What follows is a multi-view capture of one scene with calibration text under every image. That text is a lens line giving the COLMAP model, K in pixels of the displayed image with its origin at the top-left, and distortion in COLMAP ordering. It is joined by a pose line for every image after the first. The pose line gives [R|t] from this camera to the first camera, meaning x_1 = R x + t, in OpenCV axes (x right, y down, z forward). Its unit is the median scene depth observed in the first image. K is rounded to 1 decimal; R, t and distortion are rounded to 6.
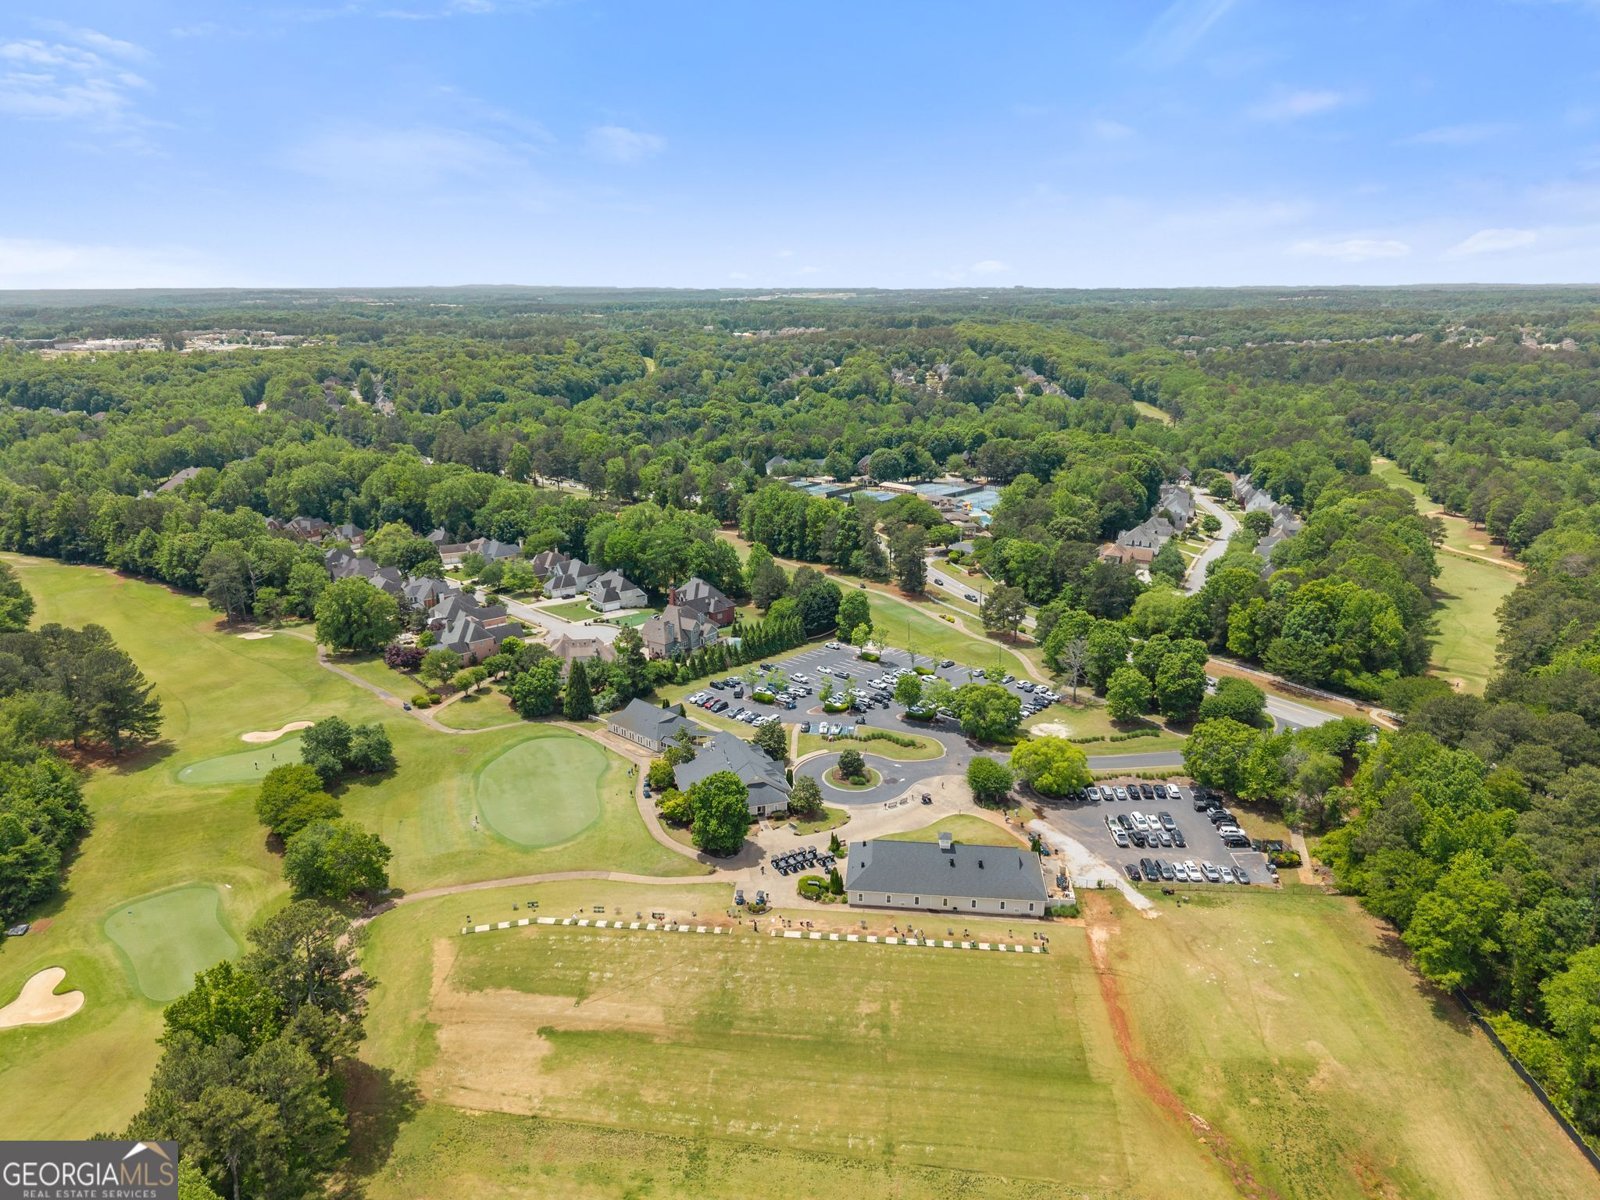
lens RADIAL K [[1072.0, 0, 800.0], [0, 1072.0, 600.0], [0, 0, 1]] dist [0.051291, -0.058707]
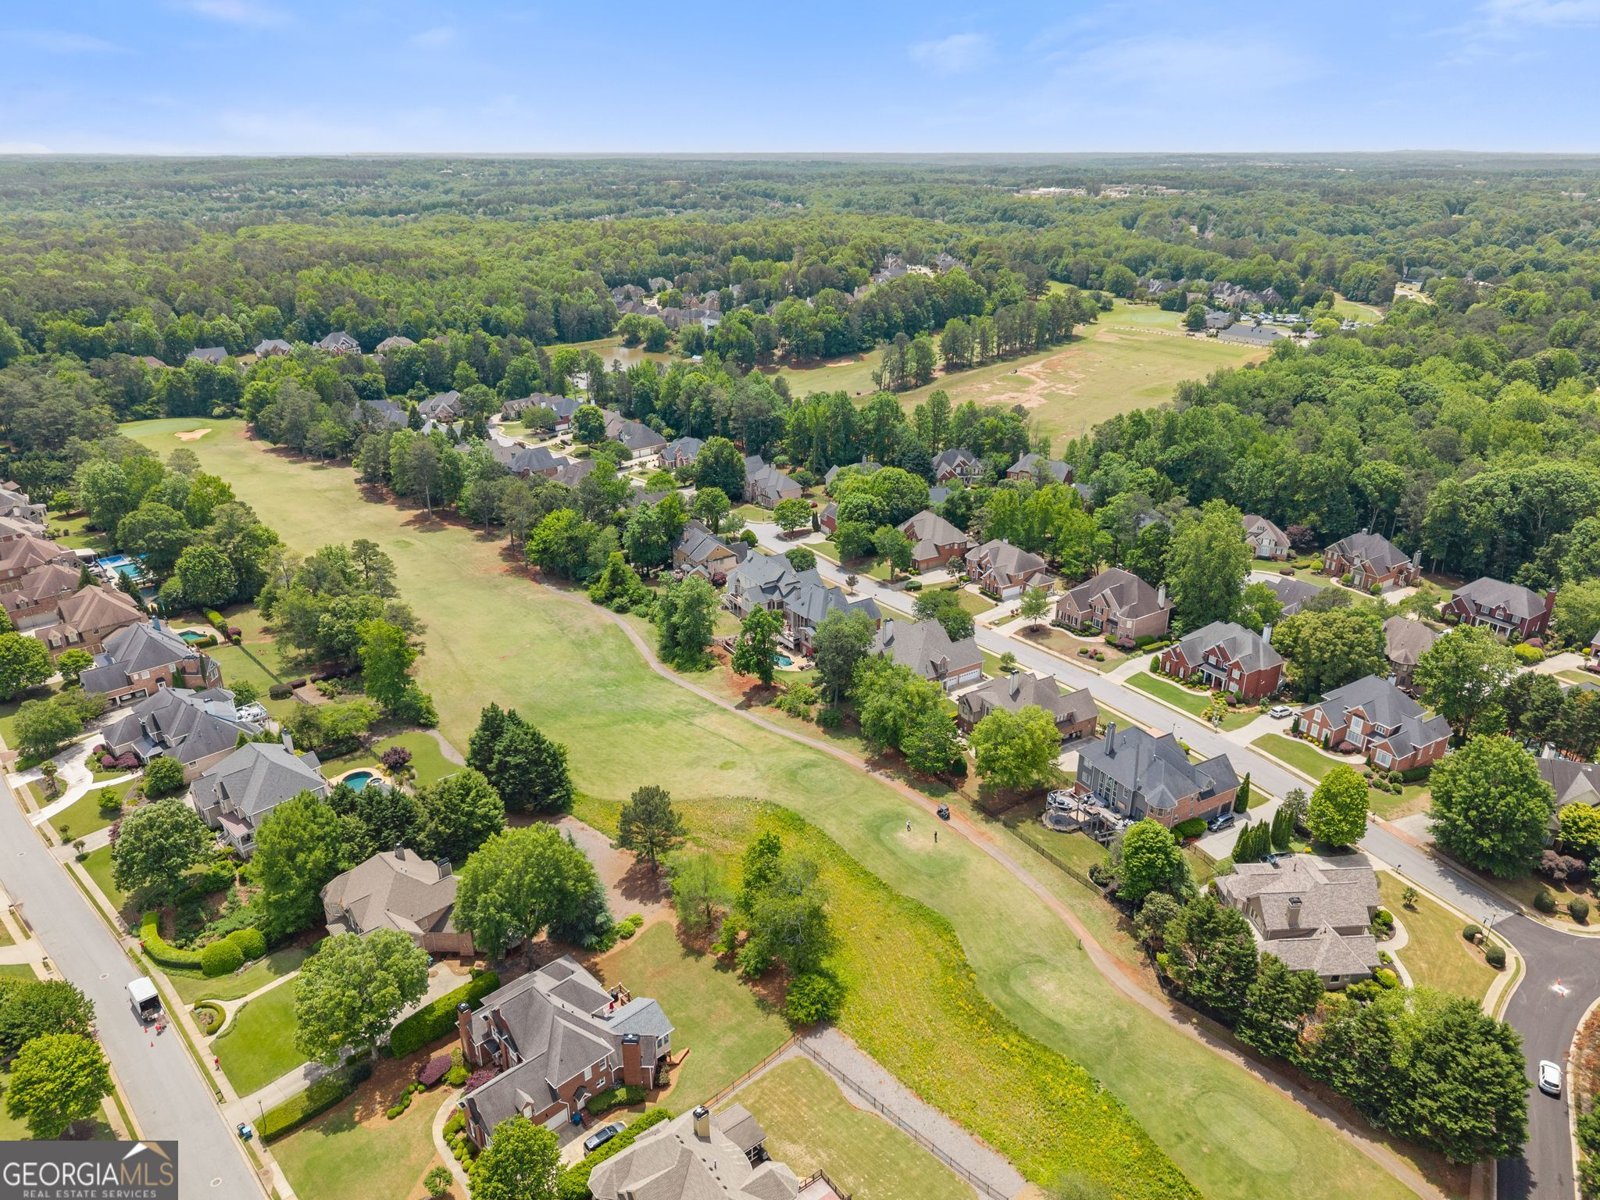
lens RADIAL K [[1072.0, 0, 800.0], [0, 1072.0, 600.0], [0, 0, 1]] dist [0.051291, -0.058707]
pose [[0.720261, 0.275788, -0.636526, 0.298528], [-0.203834, 0.961210, 0.185815, 0.142372], [0.663080, -0.004090, 0.748537, -0.484767]]
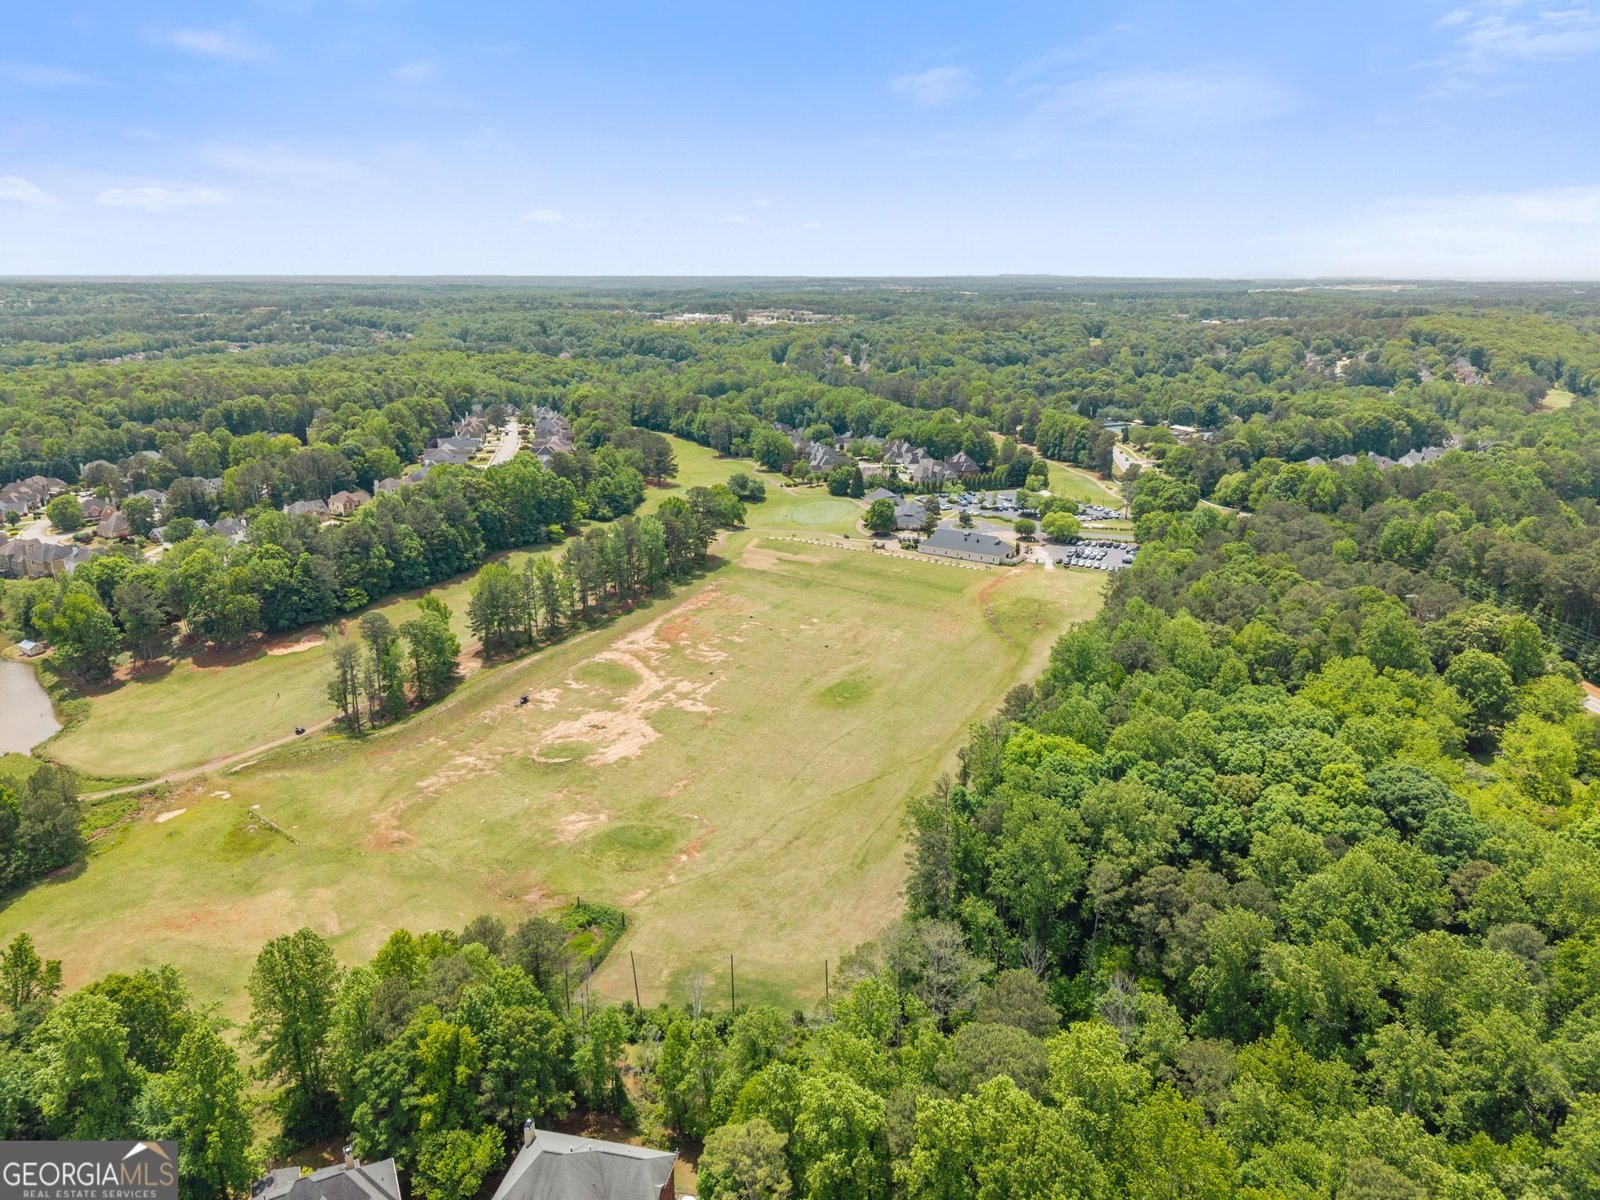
lens RADIAL K [[1072.0, 0, 800.0], [0, 1072.0, 600.0], [0, 0, 1]] dist [0.051291, -0.058707]
pose [[0.891485, 0.139495, -0.431039, 0.161094], [-0.135562, 0.989961, 0.040003, 0.065171], [0.432292, 0.022771, 0.901446, -0.225789]]
